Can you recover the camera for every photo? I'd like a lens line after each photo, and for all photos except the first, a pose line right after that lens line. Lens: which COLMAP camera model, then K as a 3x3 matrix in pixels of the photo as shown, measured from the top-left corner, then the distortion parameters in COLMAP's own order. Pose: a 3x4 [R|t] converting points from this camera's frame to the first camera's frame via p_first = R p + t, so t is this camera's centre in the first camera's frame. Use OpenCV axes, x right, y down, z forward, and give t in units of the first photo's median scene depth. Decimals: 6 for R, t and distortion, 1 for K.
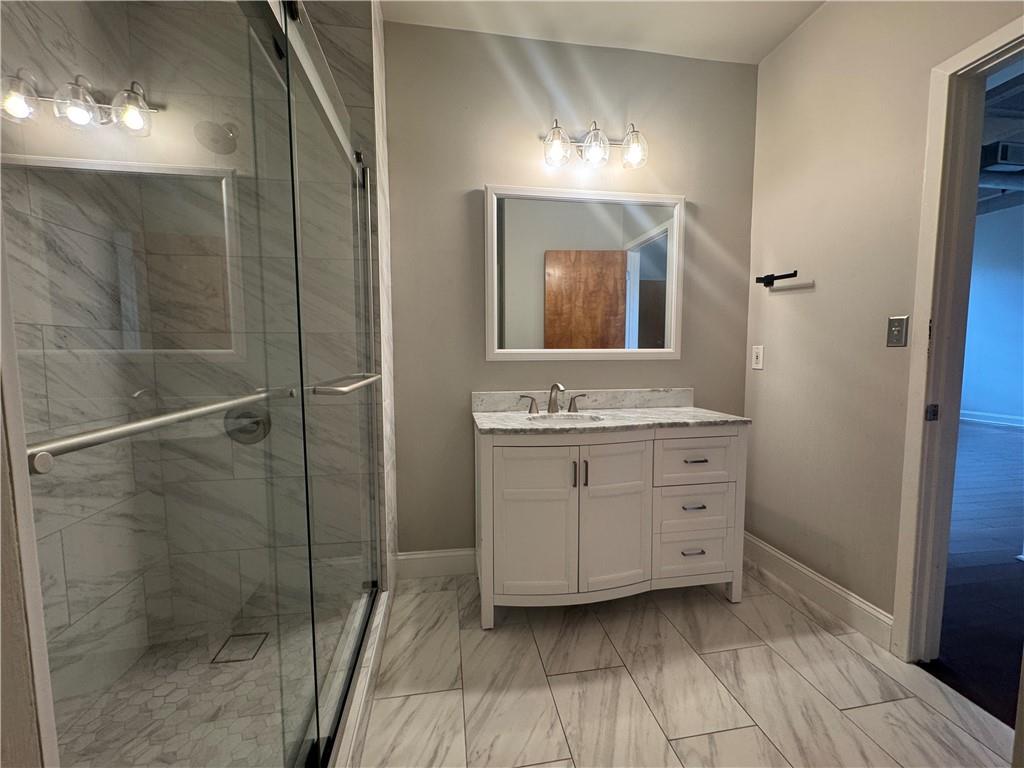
lens RADIAL K [[408.2, 0, 511.0], [0, 408.2, 382.9], [0, 0, 1]] dist [-0.001261, -0.000032]
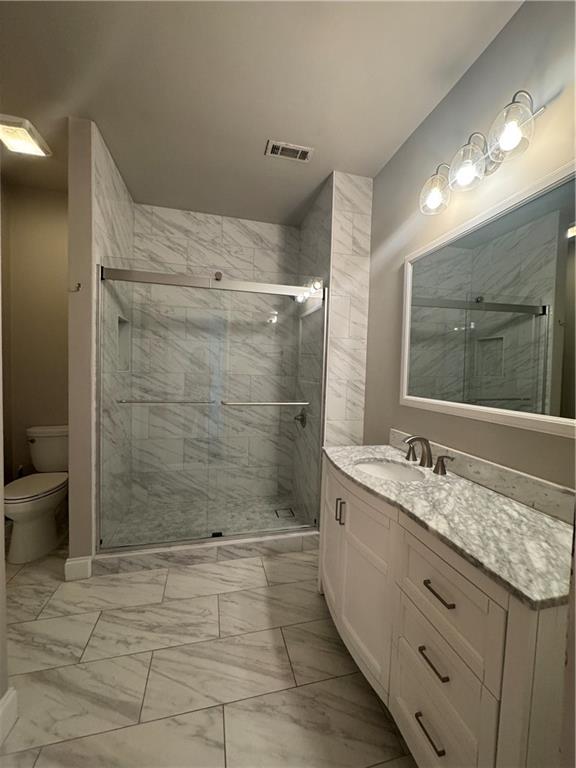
lens RADIAL K [[306.2, 0, 287.7], [0, 306.2, 383.1], [0, 0, 1]] dist [-0.001261, -0.000032]
pose [[0.086270, 0.048675, -0.995082, 1.166026], [-0.108736, 0.993299, 0.039161, -0.170412], [0.990320, 0.104823, 0.090985, 0.892424]]
